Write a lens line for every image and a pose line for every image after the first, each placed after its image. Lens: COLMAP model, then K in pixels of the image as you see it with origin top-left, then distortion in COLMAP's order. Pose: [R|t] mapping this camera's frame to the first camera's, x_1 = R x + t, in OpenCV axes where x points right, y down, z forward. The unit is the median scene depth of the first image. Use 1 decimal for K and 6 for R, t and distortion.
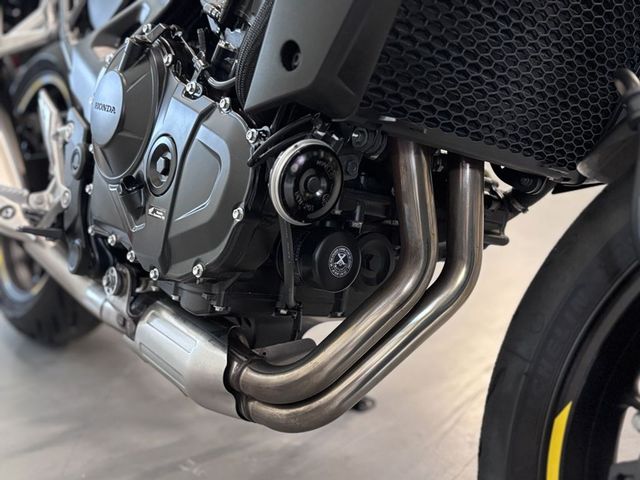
lens RADIAL K [[695.9, 0, 319.6], [0, 695.9, 237.7], [0, 0, 1]] dist [0.006316, 0.000000]
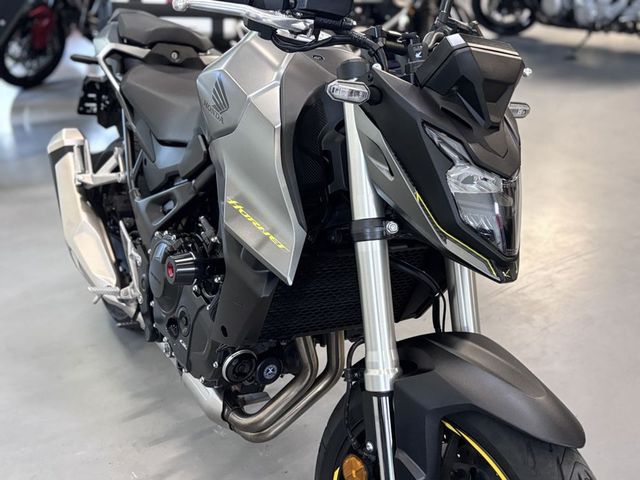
lens RADIAL K [[695.9, 0, 320.3], [0, 695.9, 241.7], [0, 0, 1]] dist [0.006316, 0.000000]
pose [[0.993865, -0.005205, -0.110475, 0.388207], [0.030770, 0.972466, 0.231004, -0.774395], [0.106231, -0.232986, 0.966660, -0.856002]]
